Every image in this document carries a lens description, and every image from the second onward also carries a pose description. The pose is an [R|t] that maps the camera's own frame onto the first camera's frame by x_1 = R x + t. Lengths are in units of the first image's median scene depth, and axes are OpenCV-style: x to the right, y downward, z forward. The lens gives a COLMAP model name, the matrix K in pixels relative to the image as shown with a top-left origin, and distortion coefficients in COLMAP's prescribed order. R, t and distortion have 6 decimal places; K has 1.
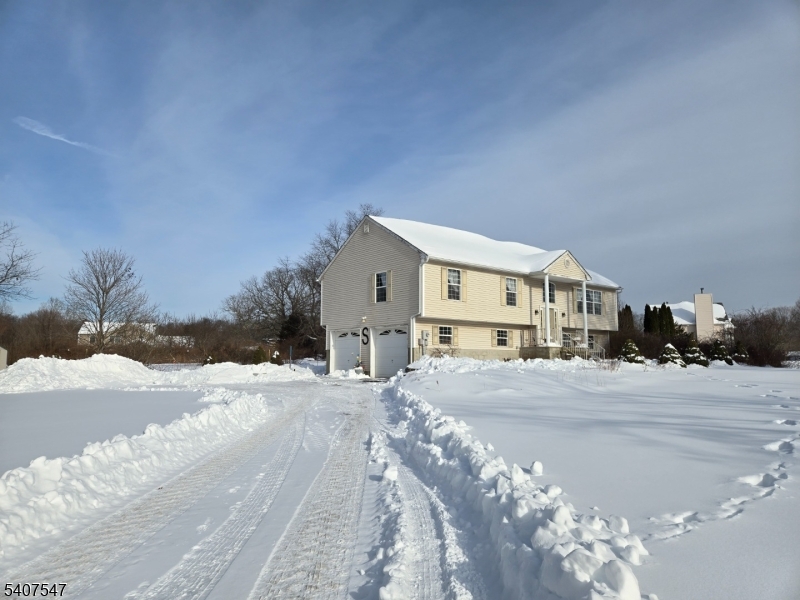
lens RADIAL K [[538.4, 0, 400.0], [0, 538.4, 300.0], [0, 0, 1]] dist [0.041041, -0.001308]
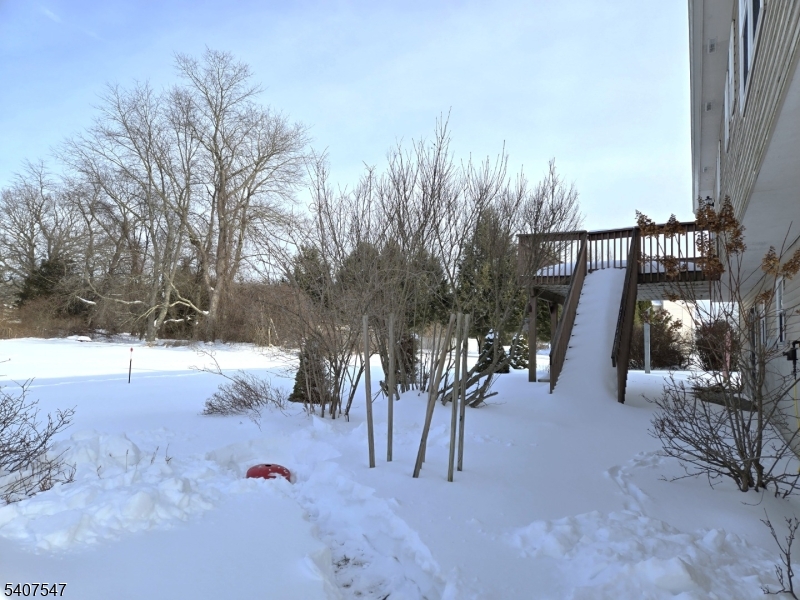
lens RADIAL K [[538.4, 0, 400.0], [0, 538.4, 300.0], [0, 0, 1]] dist [0.041041, -0.001308]
pose [[0.932245, 0.052687, 0.357971, -0.051406], [-0.065469, 0.997574, 0.023674, 0.029642], [-0.355855, -0.045506, 0.933432, 0.291307]]
